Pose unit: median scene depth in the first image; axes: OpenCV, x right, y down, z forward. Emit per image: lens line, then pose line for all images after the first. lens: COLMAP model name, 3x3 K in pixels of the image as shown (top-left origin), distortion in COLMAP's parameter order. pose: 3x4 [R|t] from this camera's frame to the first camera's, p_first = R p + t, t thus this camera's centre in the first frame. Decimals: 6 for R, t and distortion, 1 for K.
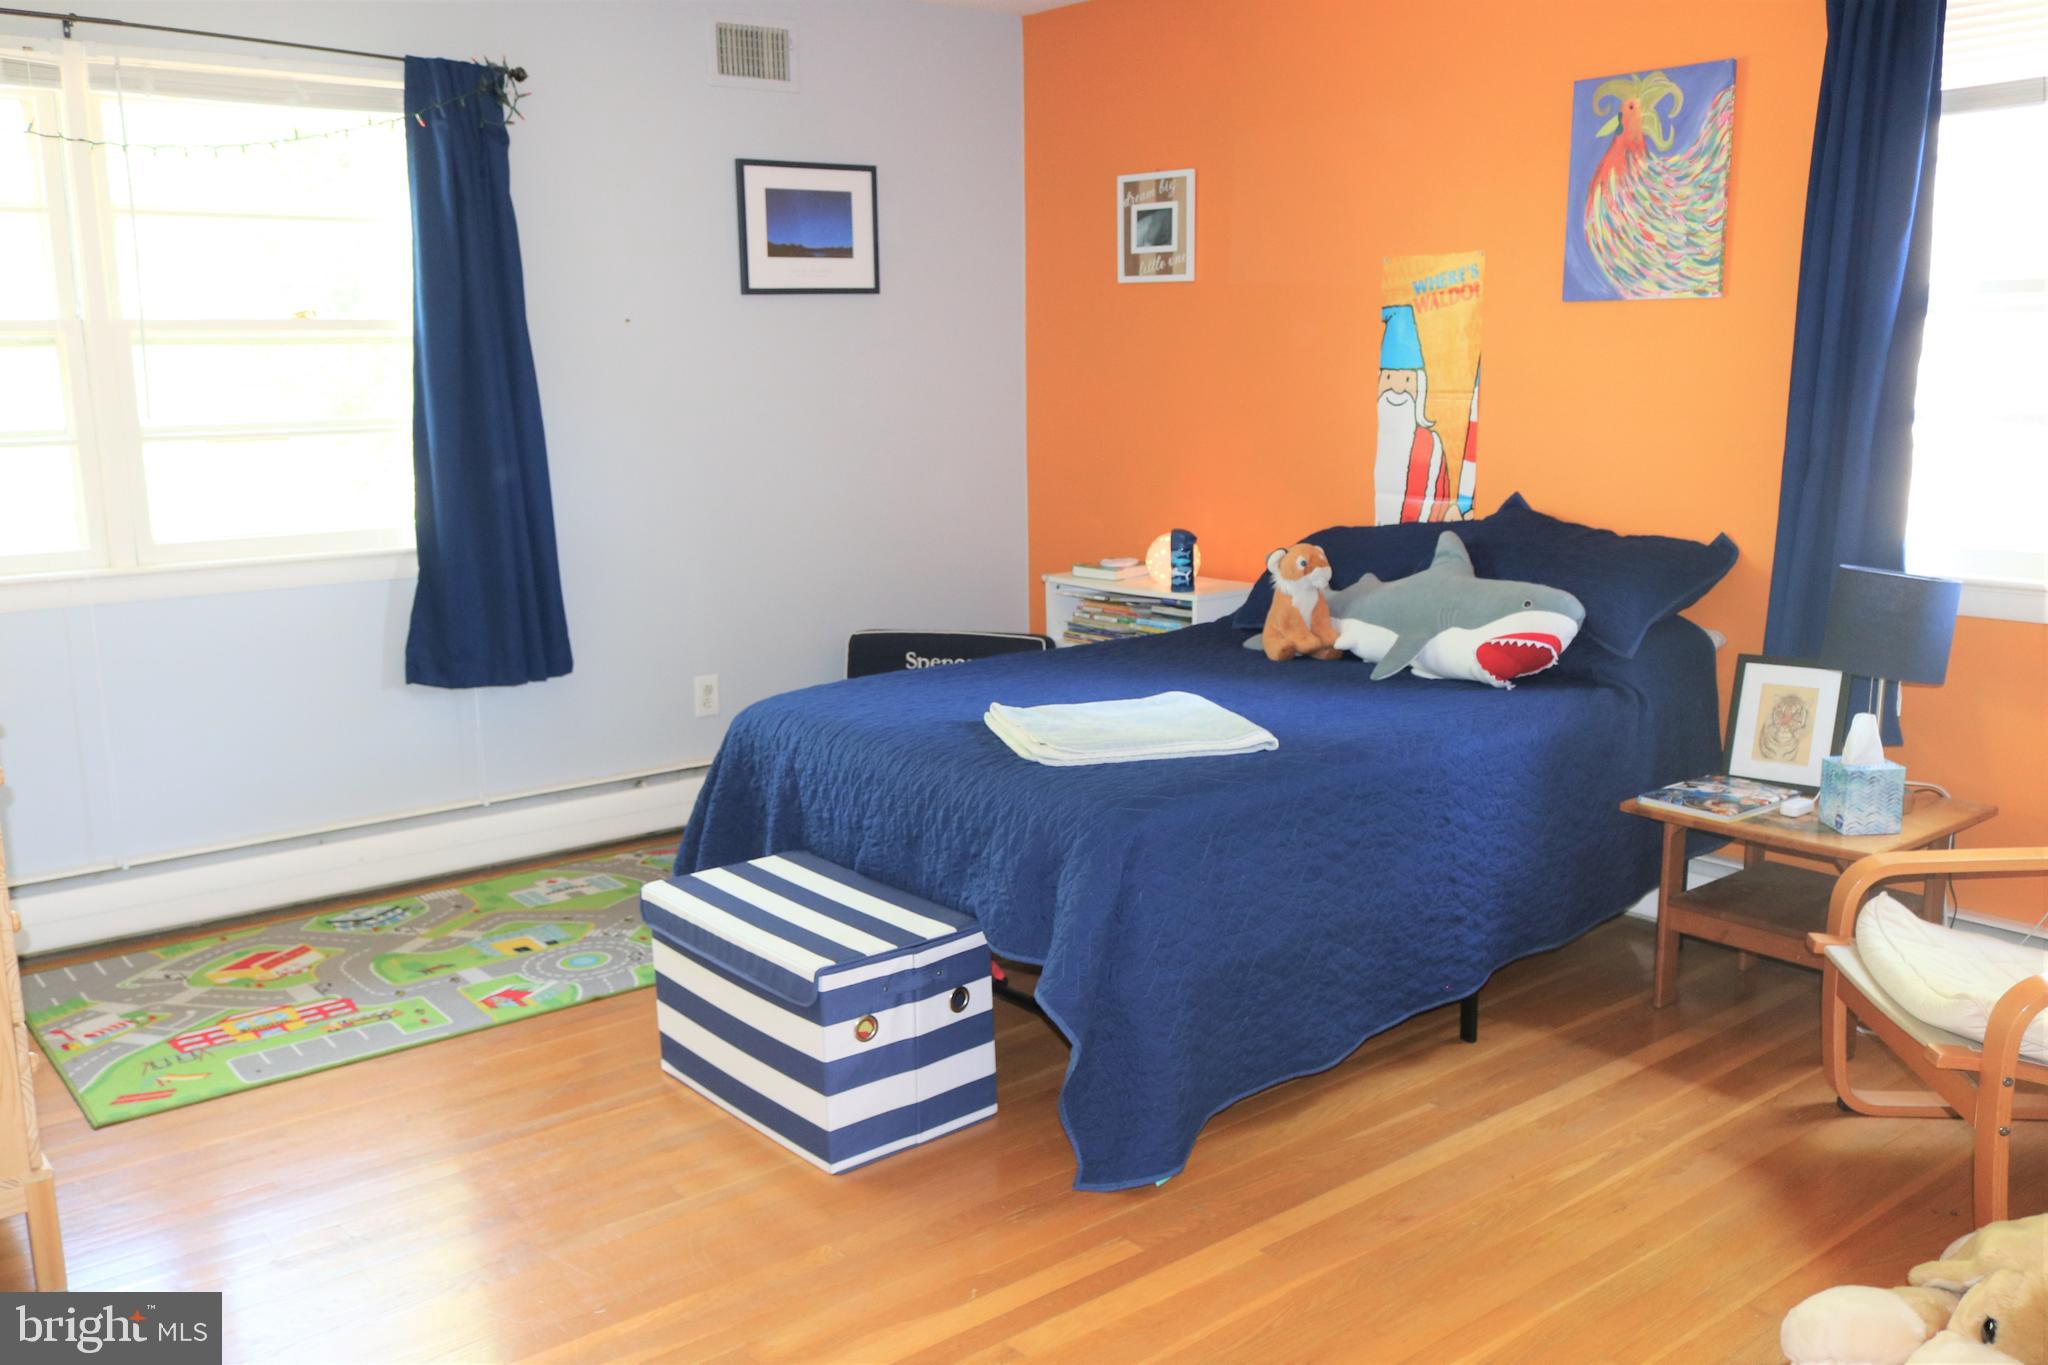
lens RADIAL K [[1700.9, 0, 1024.0], [0, 1700.9, 682.5], [0, 0, 1]] dist [-0.040928, 0.041429]
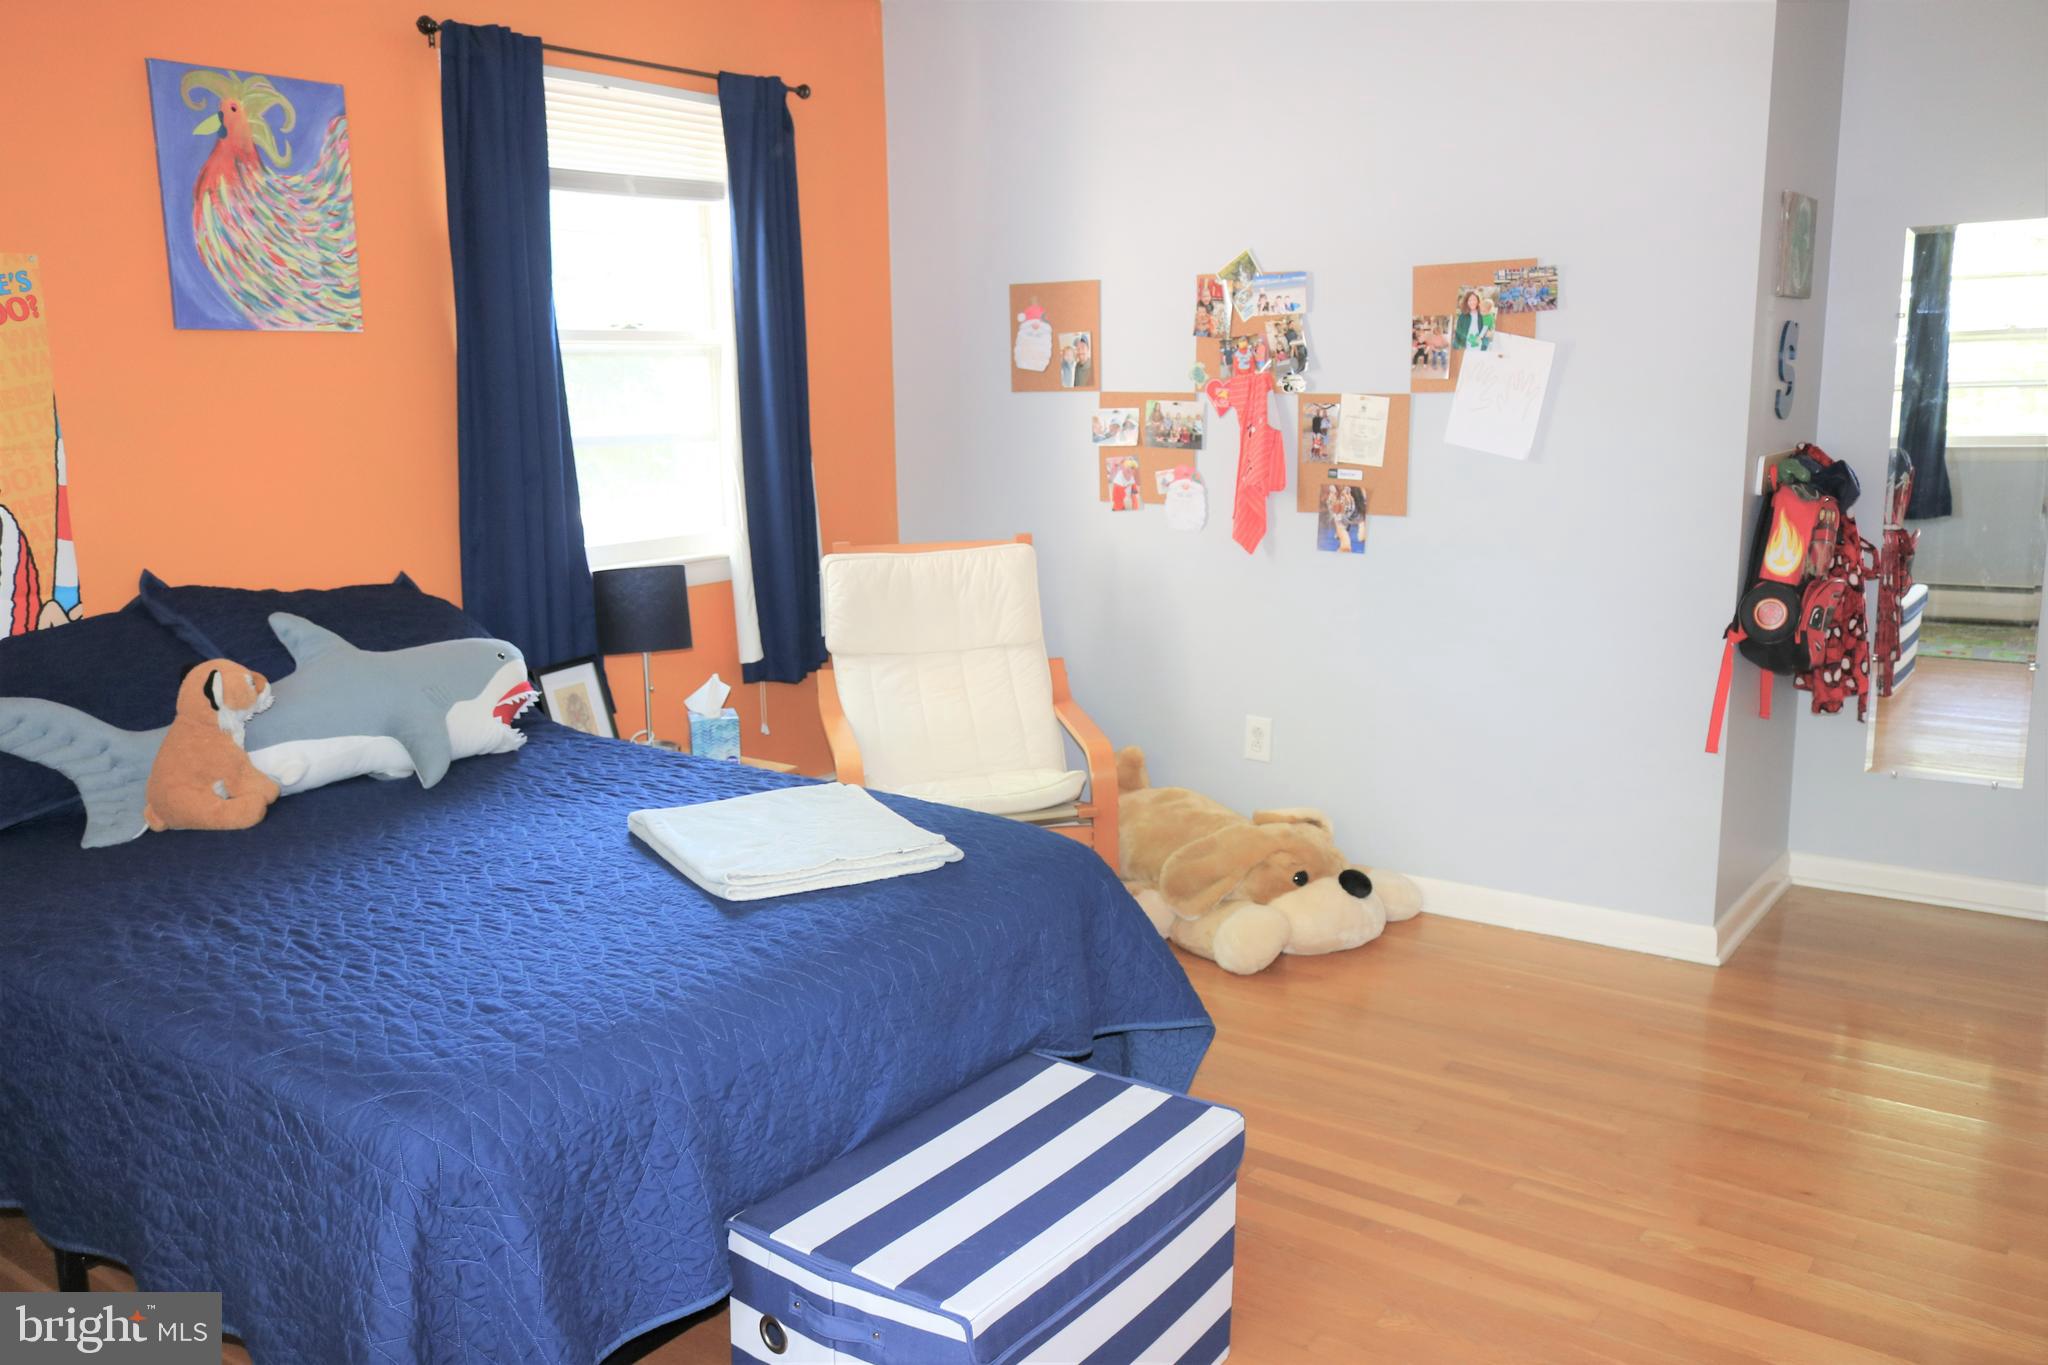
lens RADIAL K [[1700.9, 0, 1024.0], [0, 1700.9, 682.5], [0, 0, 1]] dist [-0.040928, 0.041429]
pose [[-0.275662, -0.163923, 0.947175, -0.623201], [0.189844, 0.956661, 0.220816, -0.172796], [-0.942321, 0.240686, -0.232595, 0.890210]]
